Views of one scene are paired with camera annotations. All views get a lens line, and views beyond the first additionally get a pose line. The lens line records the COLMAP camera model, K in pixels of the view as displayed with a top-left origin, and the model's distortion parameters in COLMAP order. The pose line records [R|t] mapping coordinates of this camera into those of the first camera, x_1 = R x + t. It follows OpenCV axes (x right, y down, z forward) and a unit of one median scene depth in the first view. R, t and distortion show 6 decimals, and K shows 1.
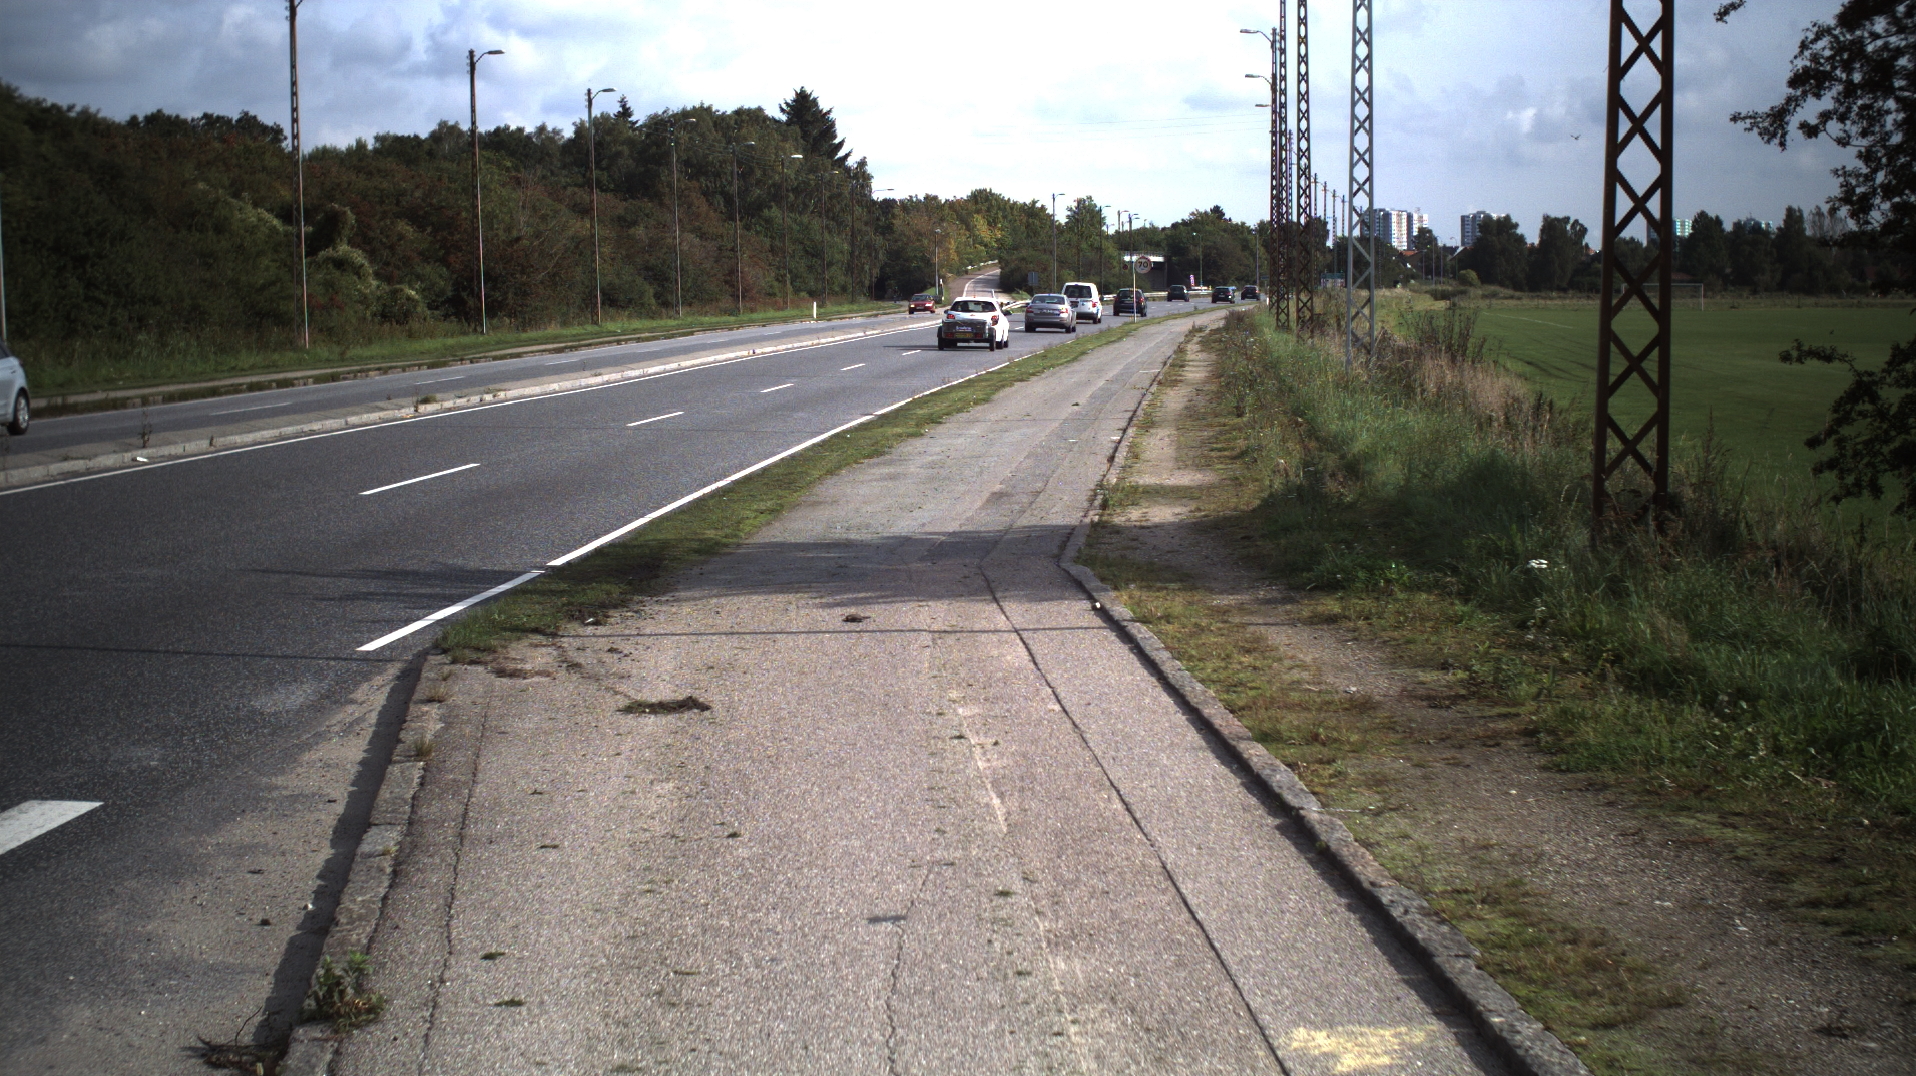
lens RADIAL K [[3470.5, 0, 958.0], [0, 3470.5, 538.0], [0, 0, 1]] dist [-0.285564, 0.351762]
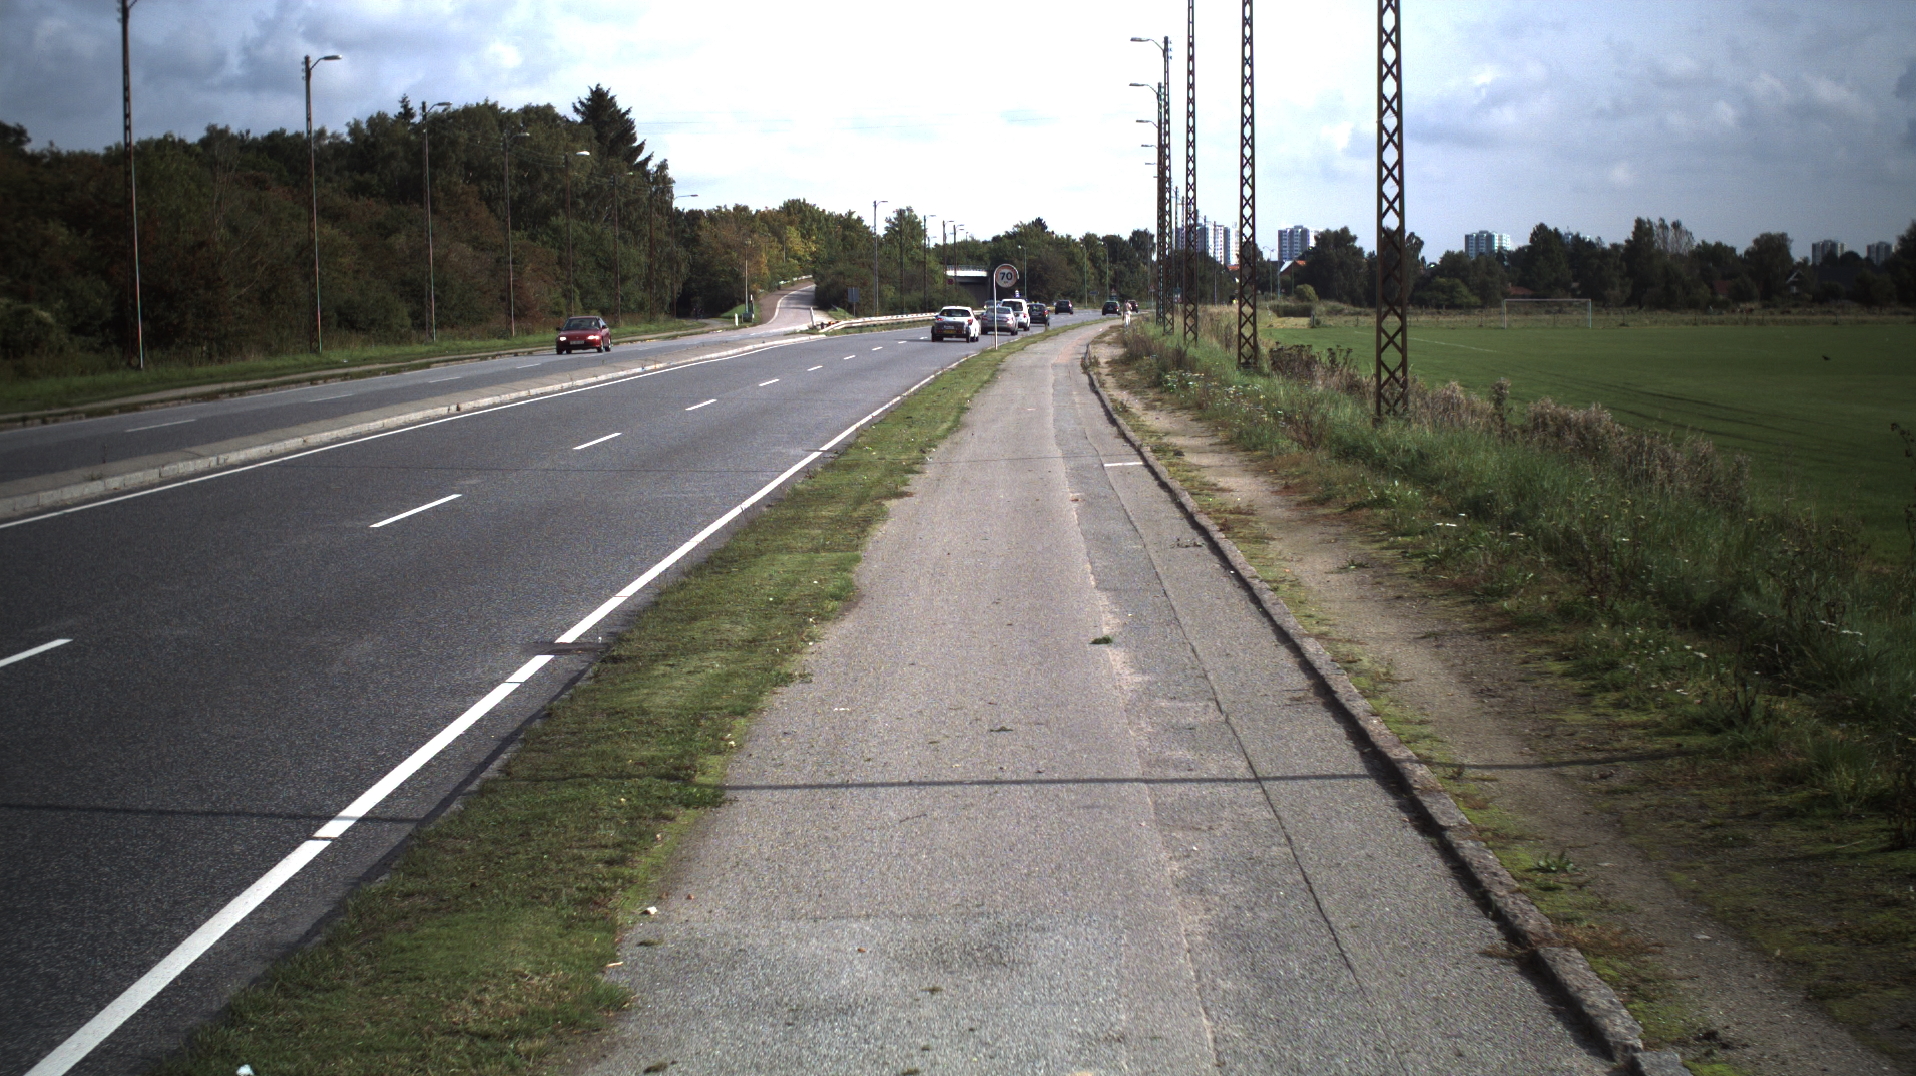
lens RADIAL K [[3470.5, 0, 958.0], [0, 3470.5, 538.0], [0, 0, 1]] dist [-0.285564, 0.351762]
pose [[0.998528, -0.003167, 0.054142, -0.000149], [0.003416, 0.999984, -0.004498, -0.014314], [-0.054127, 0.004676, 0.998523, 0.192192]]
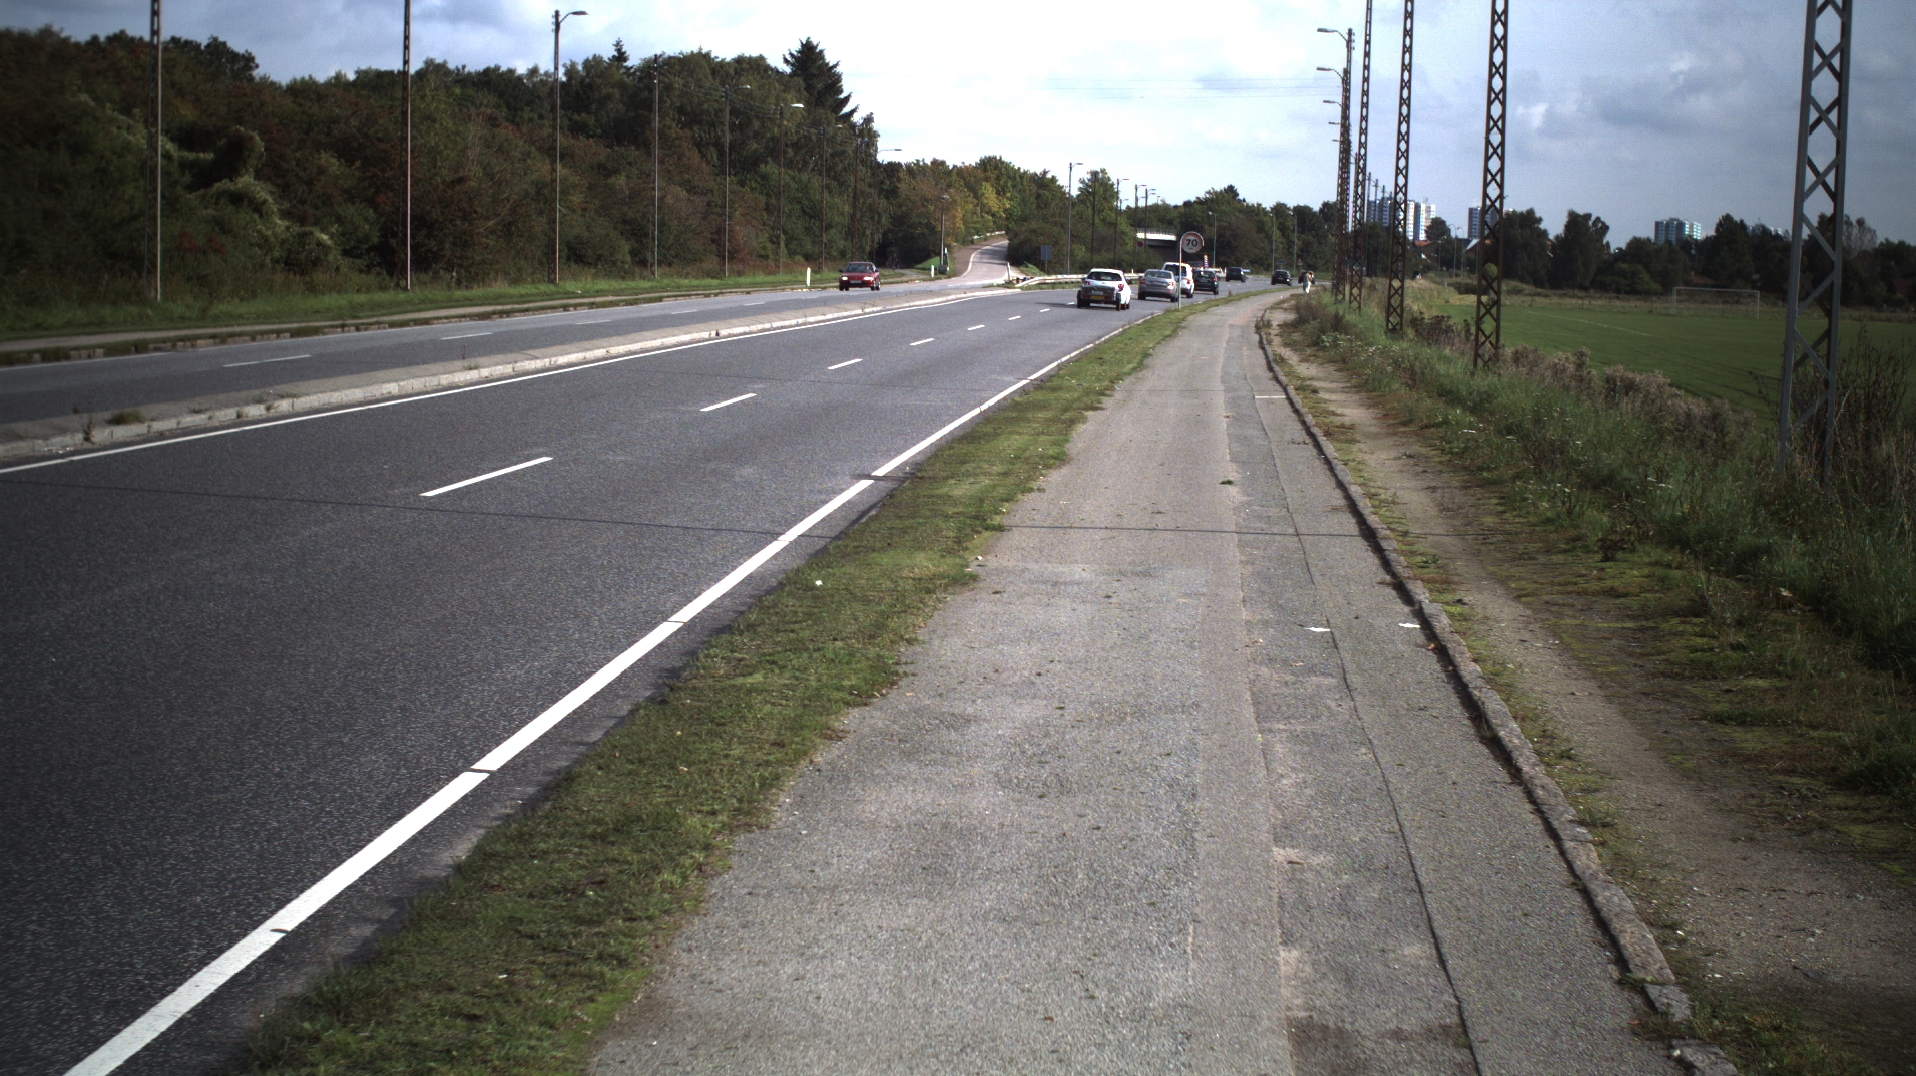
lens RADIAL K [[3470.5, 0, 958.0], [0, 3470.5, 538.0], [0, 0, 1]] dist [-0.285564, 0.351762]
pose [[0.998963, 0.045382, 0.003618, -0.003585], [-0.045413, 0.998930, 0.008710, -0.009683], [-0.003219, -0.008865, 0.999956, 0.128281]]
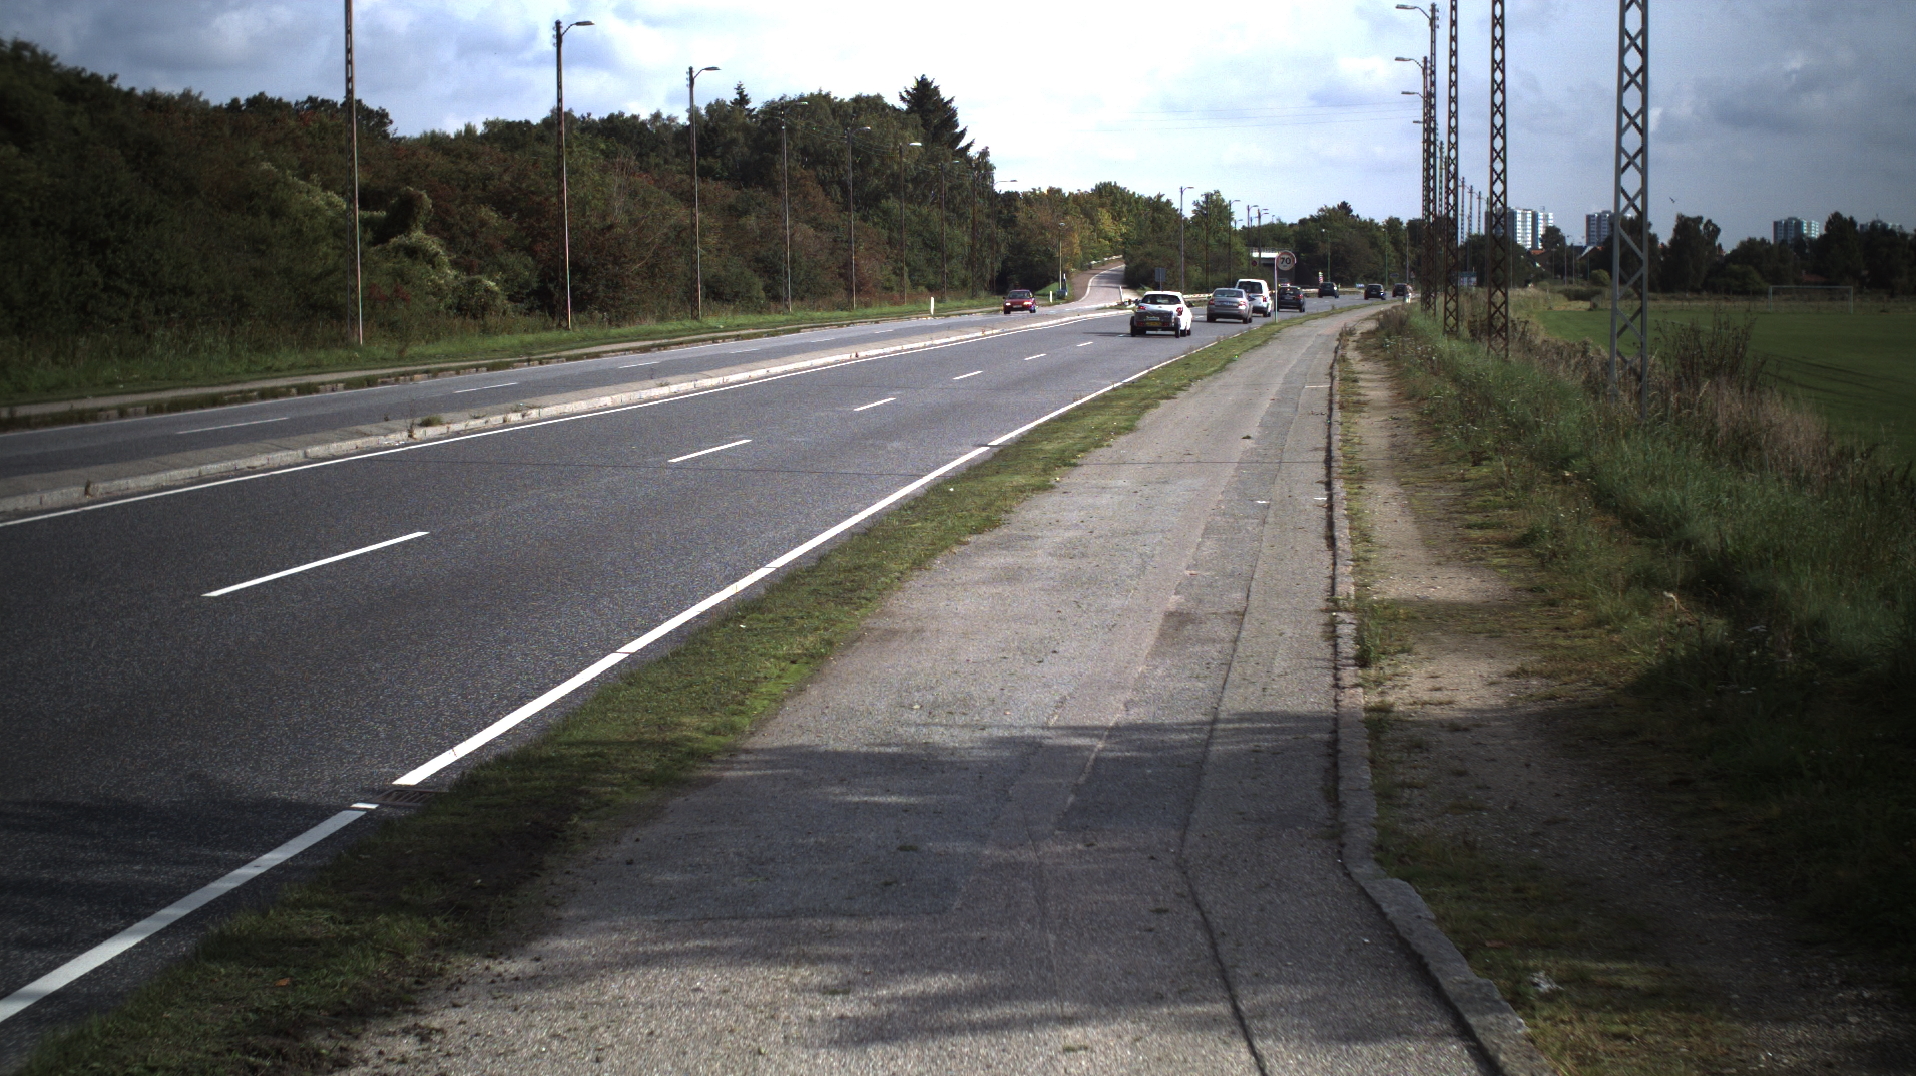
lens RADIAL K [[3470.5, 0, 958.0], [0, 3470.5, 538.0], [0, 0, 1]] dist [-0.285564, 0.351762]
pose [[0.999350, 0.010735, -0.034404, -0.001192], [-0.010678, 0.999941, 0.001844, -0.004936], [0.034422, -0.001476, 0.999406, 0.064201]]
